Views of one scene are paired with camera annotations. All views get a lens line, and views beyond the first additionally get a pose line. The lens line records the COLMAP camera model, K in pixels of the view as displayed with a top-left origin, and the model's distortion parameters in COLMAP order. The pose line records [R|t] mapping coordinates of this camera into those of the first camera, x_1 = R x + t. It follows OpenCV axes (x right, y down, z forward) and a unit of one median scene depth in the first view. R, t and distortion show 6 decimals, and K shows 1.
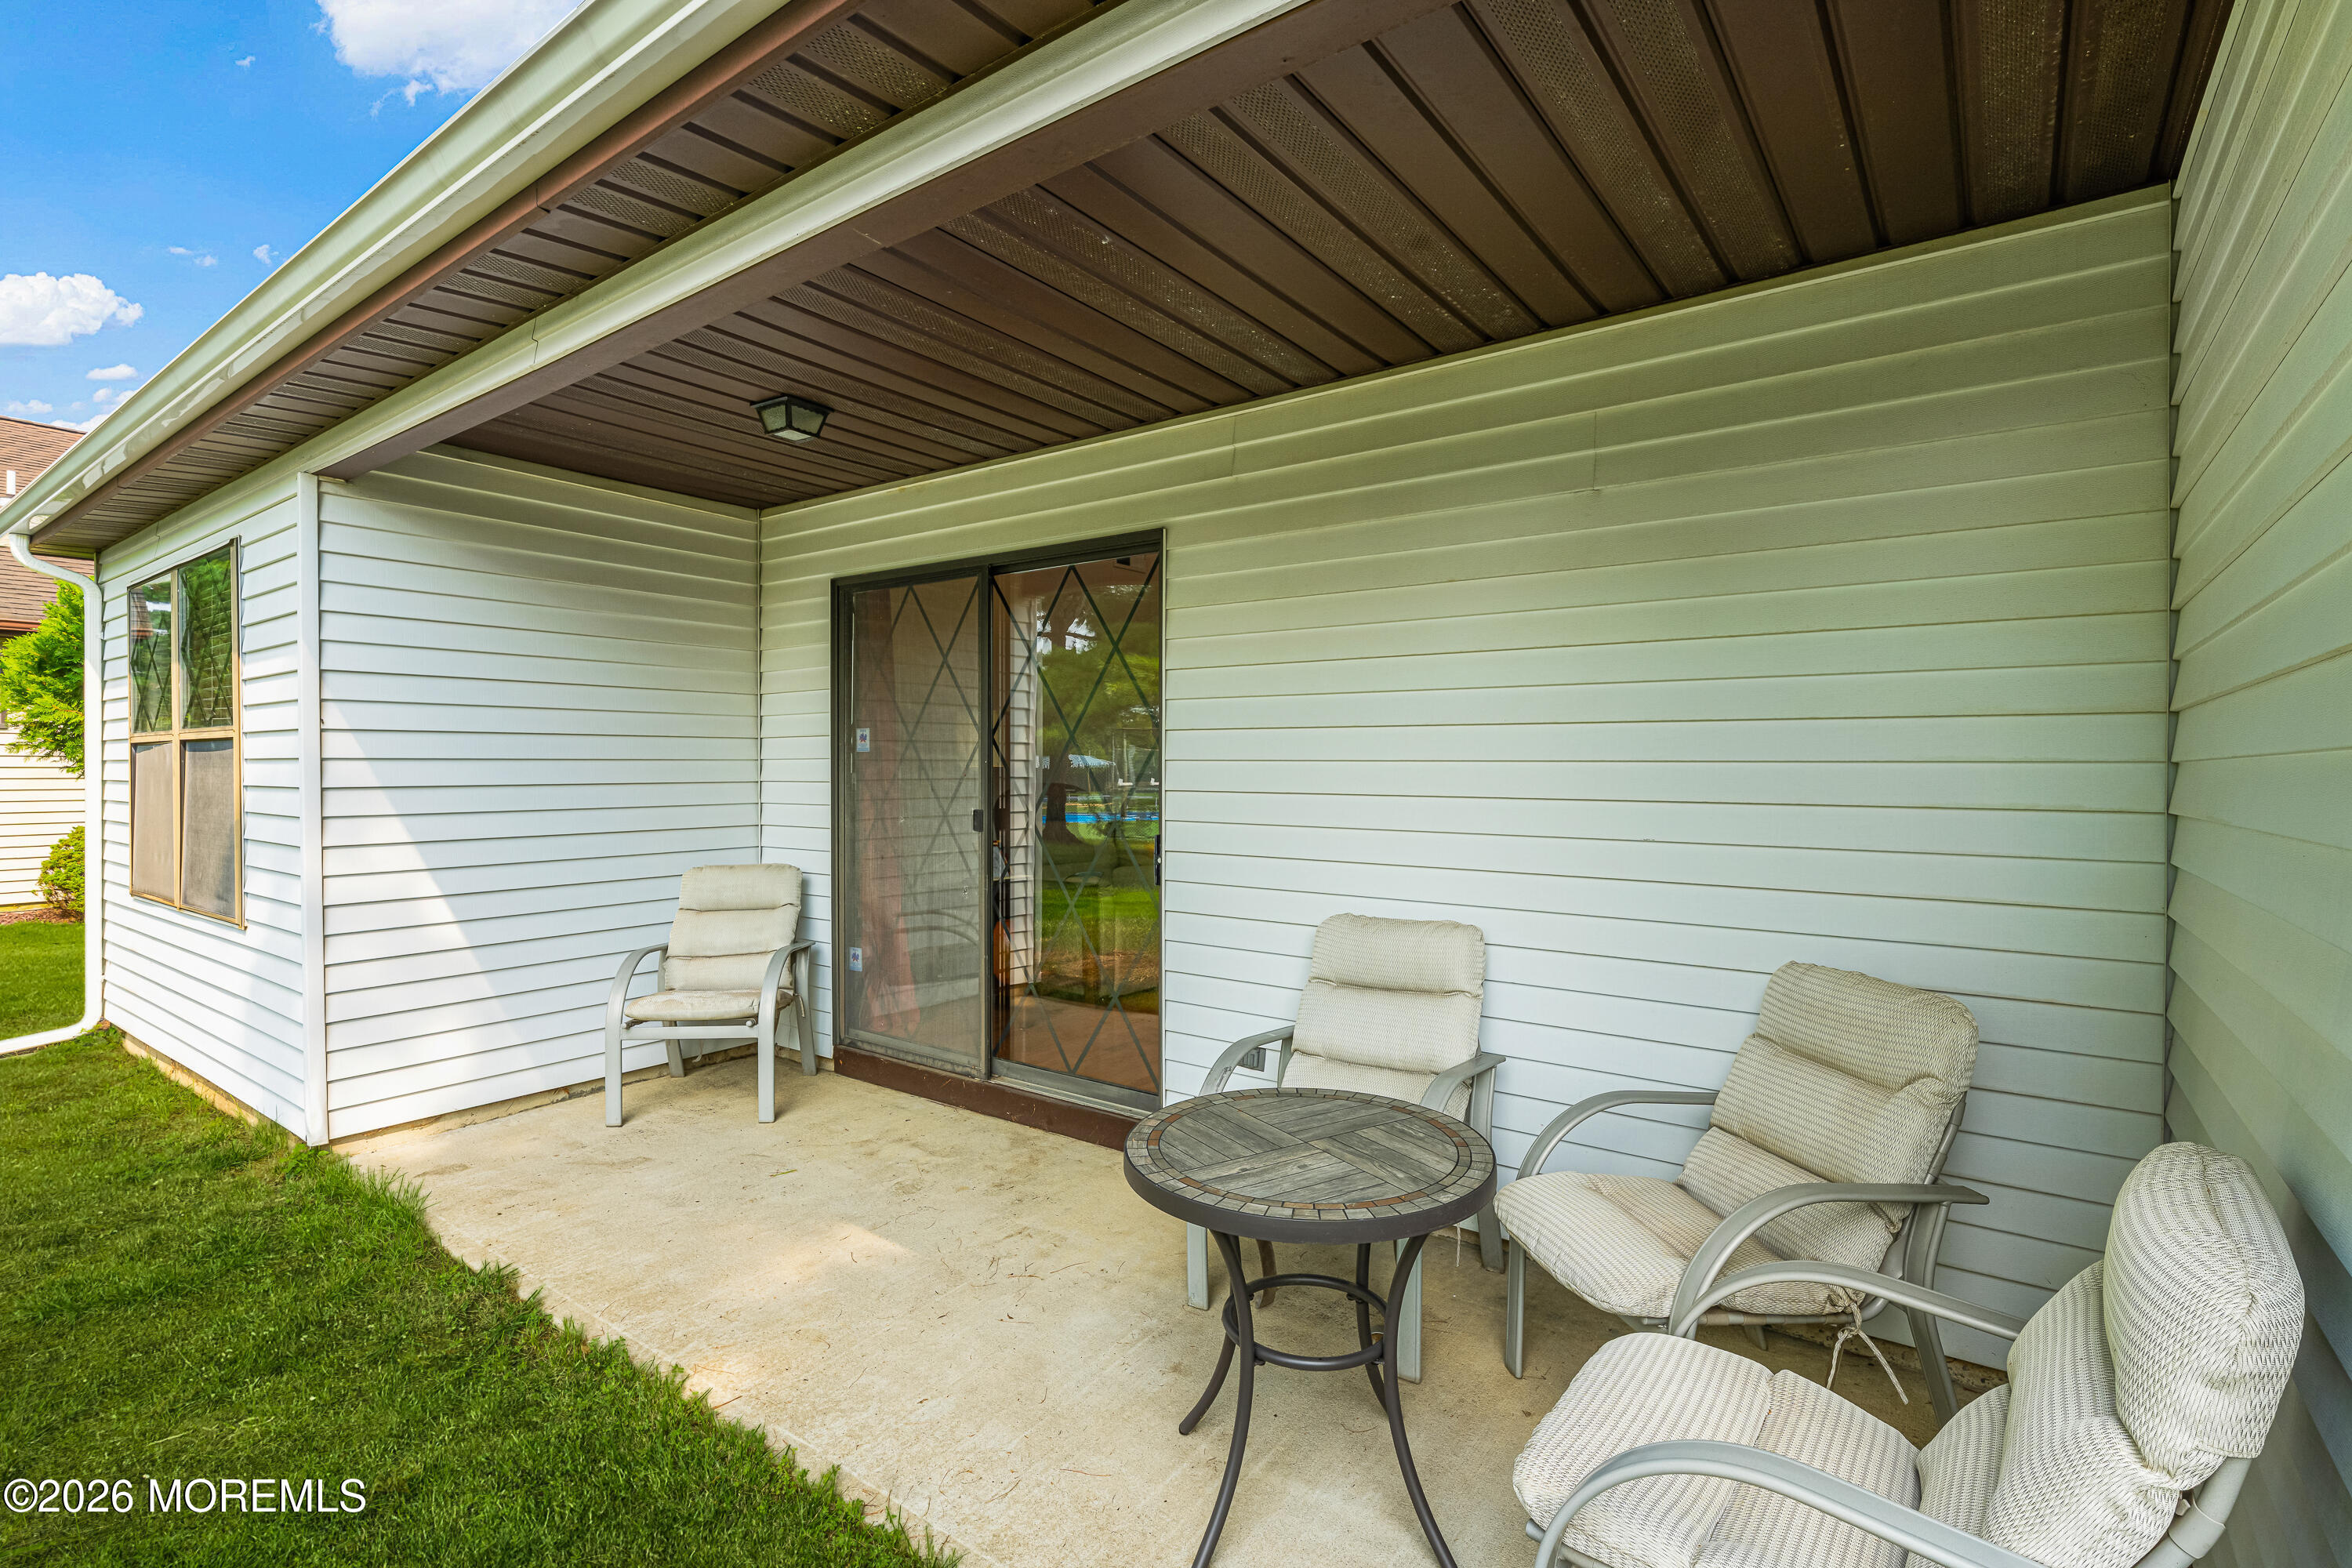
lens RADIAL K [[1097.3, 0, 1176.0], [0, 1097.3, 784.0], [0, 0, 1]] dist [0.000619, 0.000096]
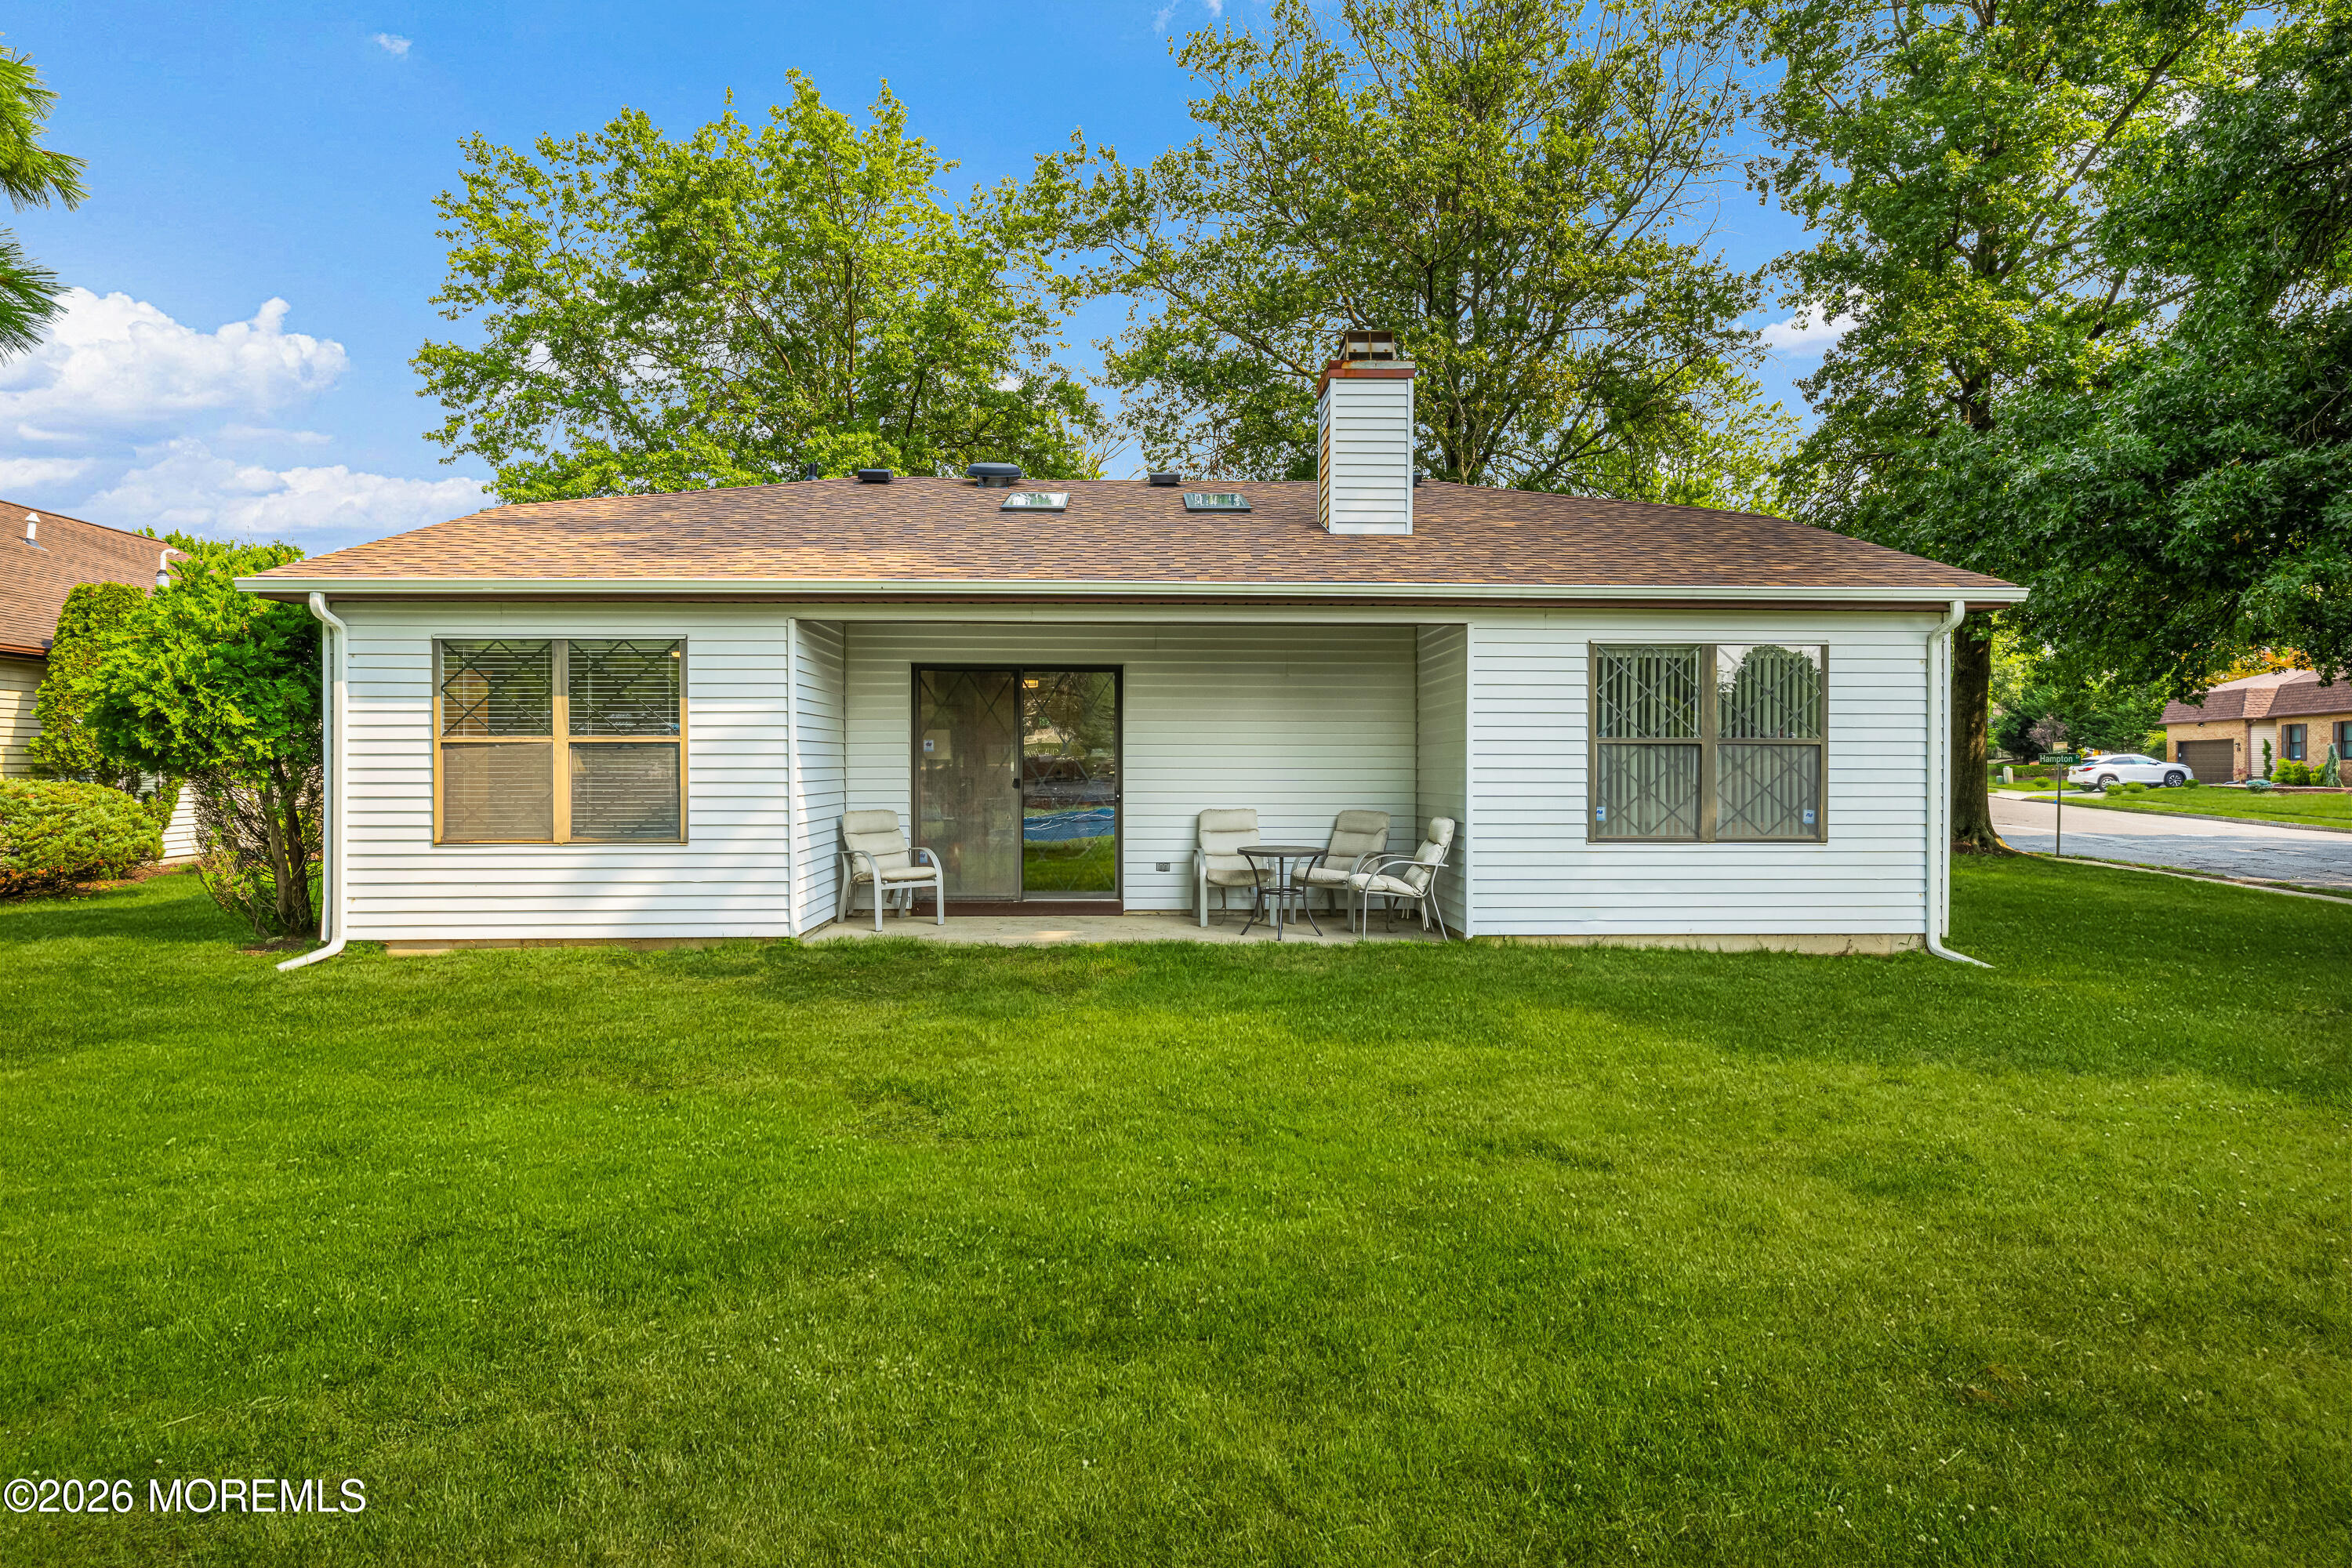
lens RADIAL K [[1318.9, 0, 1176.0], [0, 1318.9, 784.0], [0, 0, 1]] dist [-0.000049, 0.000856]
pose [[0.773614, -0.010323, 0.633573, -1.839966], [0.012271, 0.999924, 0.001309, 0.040343], [-0.633539, 0.006762, 0.773681, -1.425682]]
